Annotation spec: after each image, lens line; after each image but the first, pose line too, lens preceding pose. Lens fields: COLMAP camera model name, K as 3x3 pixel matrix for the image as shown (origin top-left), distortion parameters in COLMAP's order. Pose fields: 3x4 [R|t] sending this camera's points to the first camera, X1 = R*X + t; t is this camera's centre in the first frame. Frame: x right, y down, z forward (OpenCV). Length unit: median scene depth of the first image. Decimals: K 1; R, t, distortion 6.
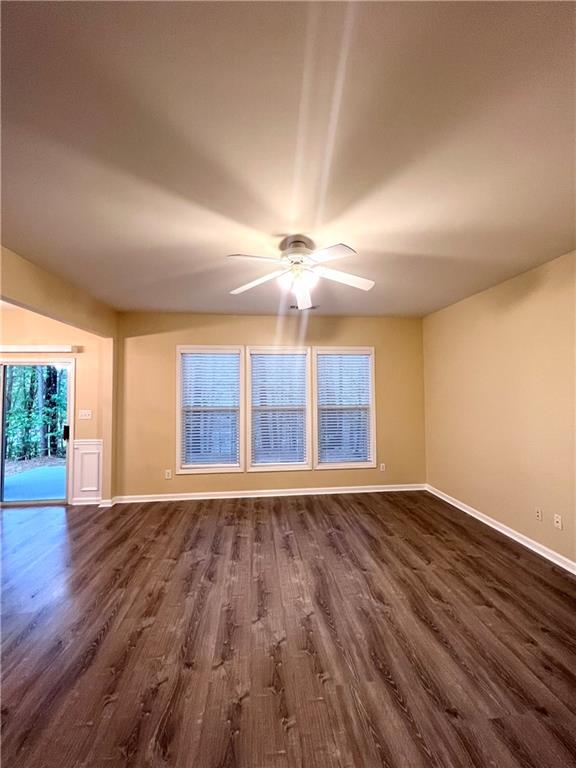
lens RADIAL K [[305.1, 0, 288.0], [0, 305.1, 384.0], [0, 0, 1]] dist [0.011289, 0.000101]
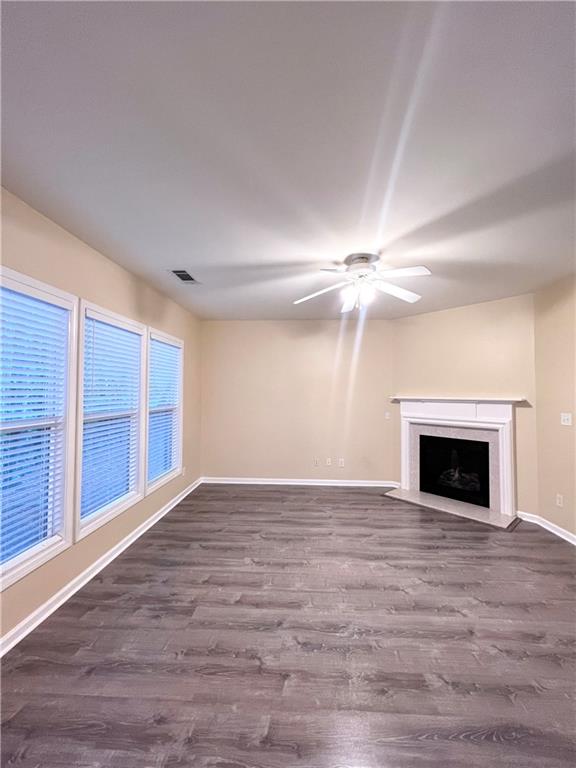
lens RADIAL K [[305.1, 0, 288.0], [0, 305.1, 384.0], [0, 0, 1]] dist [0.011289, 0.000101]
pose [[0.159965, 0.036579, 0.986445, -0.942043], [-0.041135, 0.998692, -0.030363, 0.034897], [-0.986265, -0.035721, 0.161260, 0.900589]]
